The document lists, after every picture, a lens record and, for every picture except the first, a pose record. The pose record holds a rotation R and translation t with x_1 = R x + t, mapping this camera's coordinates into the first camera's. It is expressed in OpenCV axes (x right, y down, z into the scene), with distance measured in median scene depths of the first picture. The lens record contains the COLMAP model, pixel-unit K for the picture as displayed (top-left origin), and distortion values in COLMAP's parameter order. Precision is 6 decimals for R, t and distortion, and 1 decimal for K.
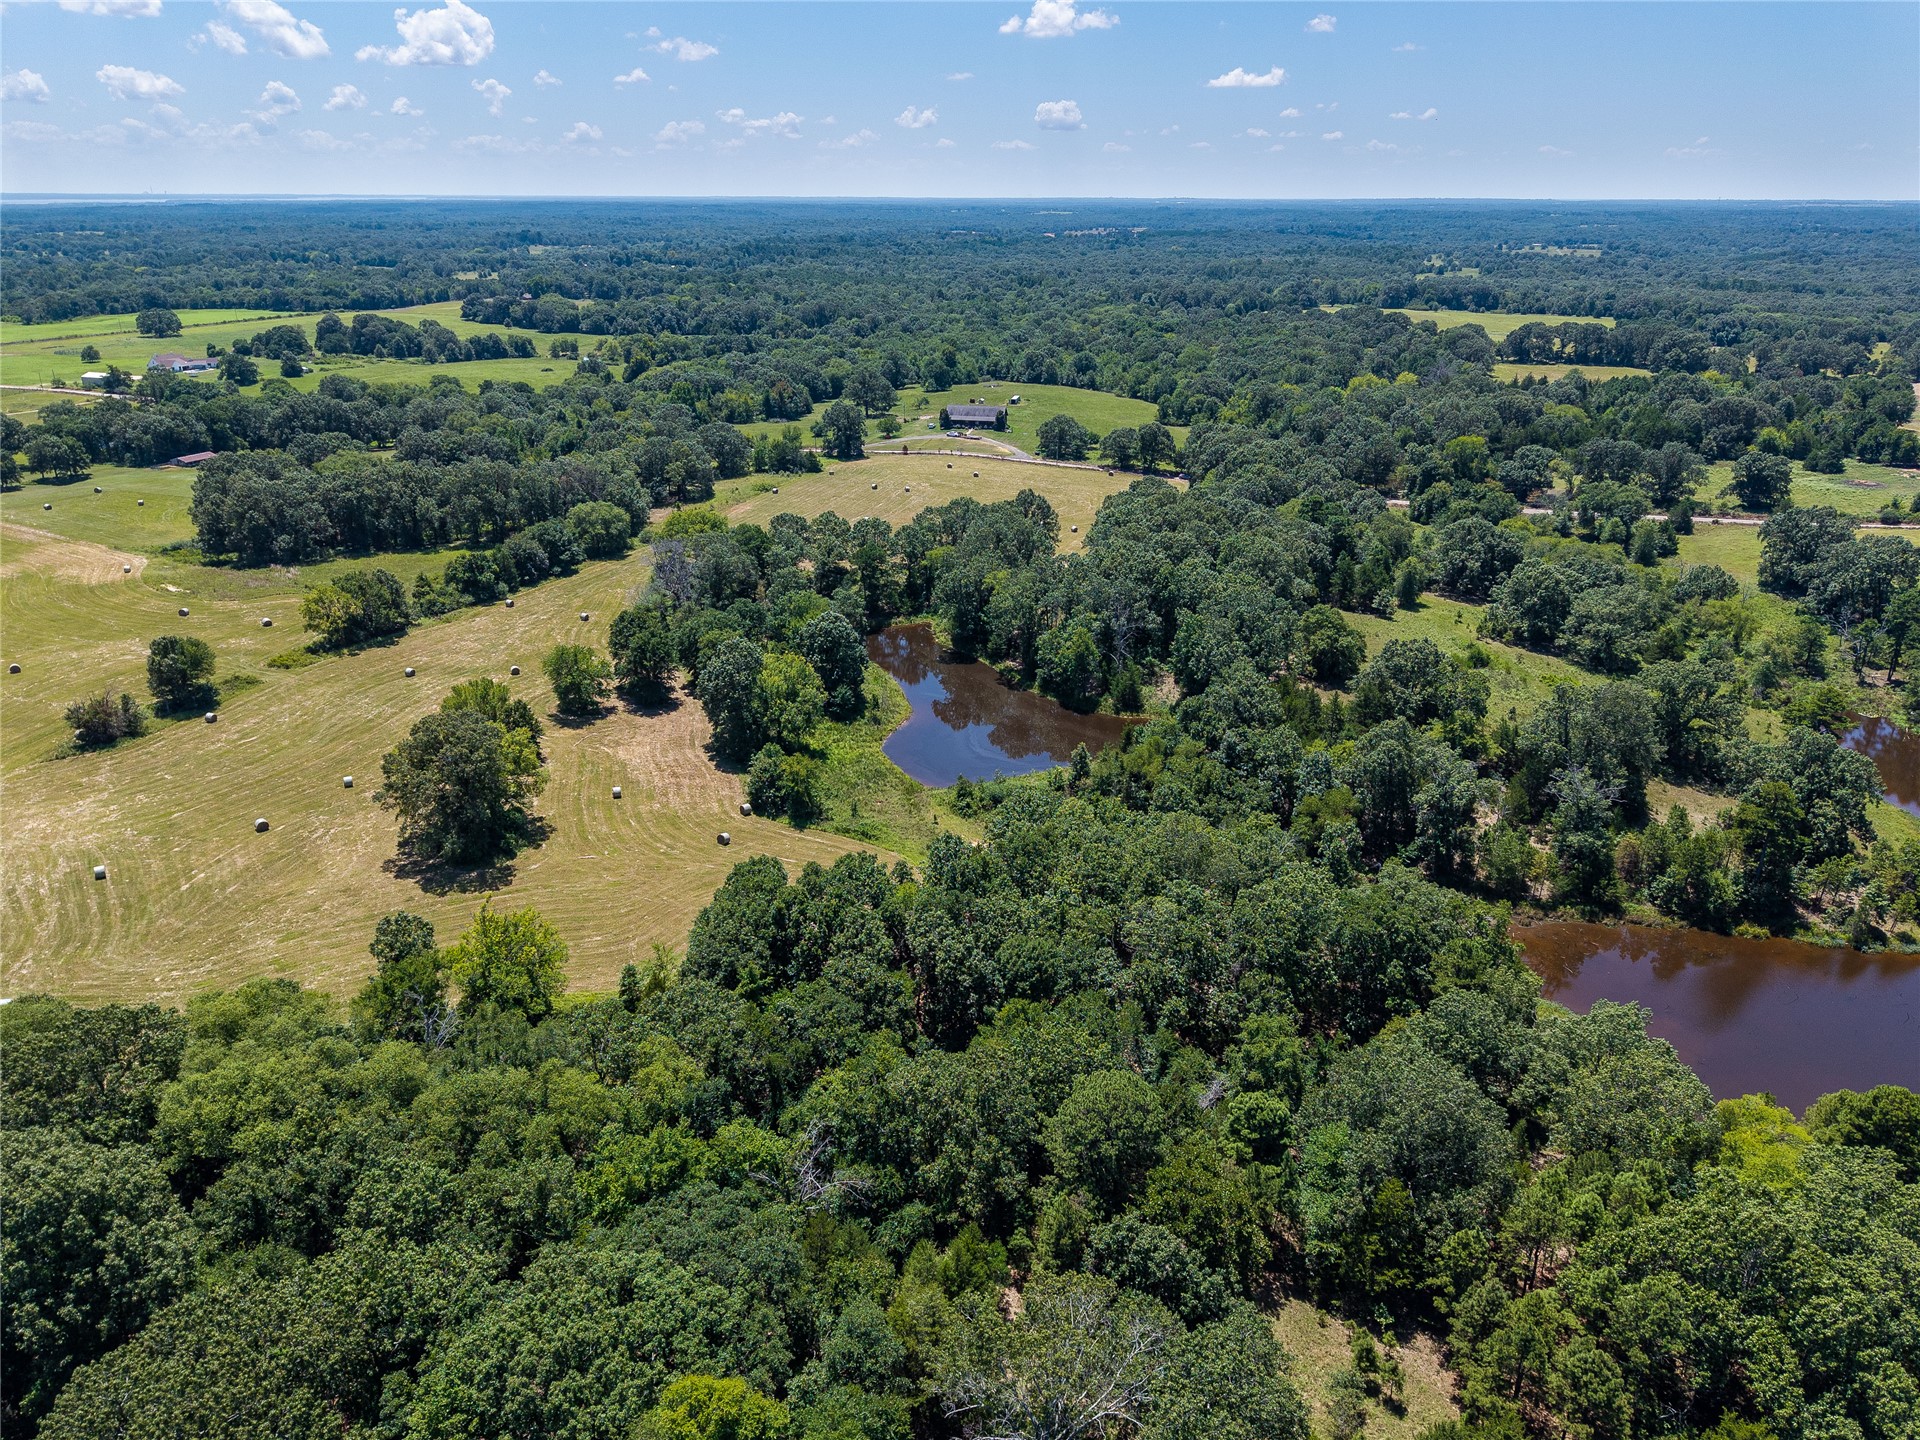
lens RADIAL K [[1291.5, 0, 960.0], [0, 1291.5, 720.0], [0, 0, 1]] dist [0.030080, -0.028866]
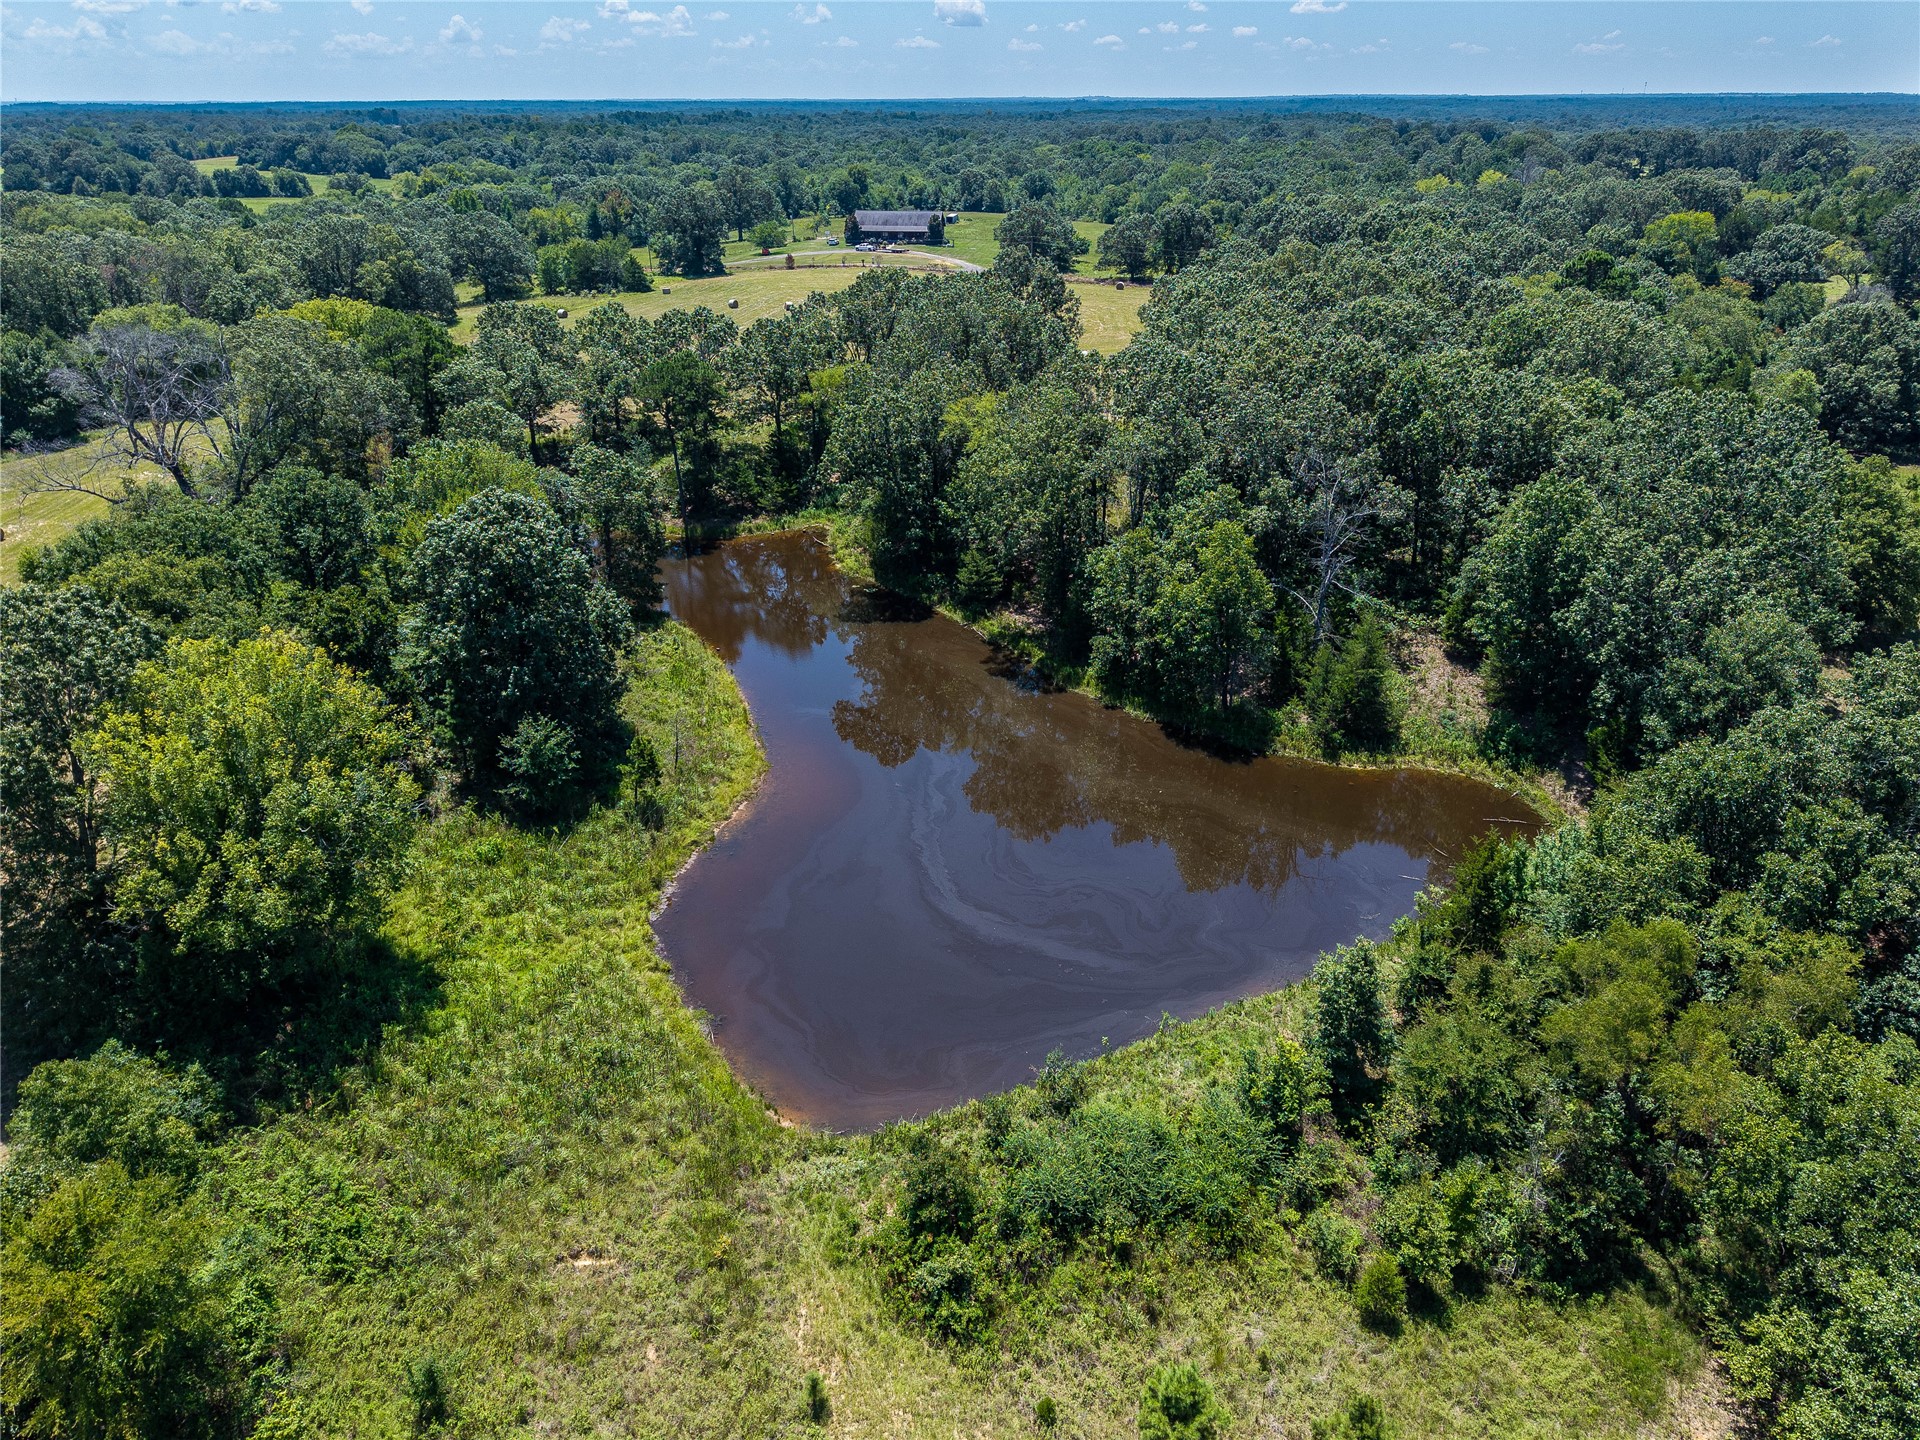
lens RADIAL K [[1291.5, 0, 960.0], [0, 1291.5, 720.0], [0, 0, 1]] dist [0.030080, -0.028866]
pose [[0.997958, -0.033592, 0.054335, -0.001998], [0.030103, 0.997508, 0.063805, -0.036125], [-0.056343, -0.062039, 0.996482, 0.553595]]
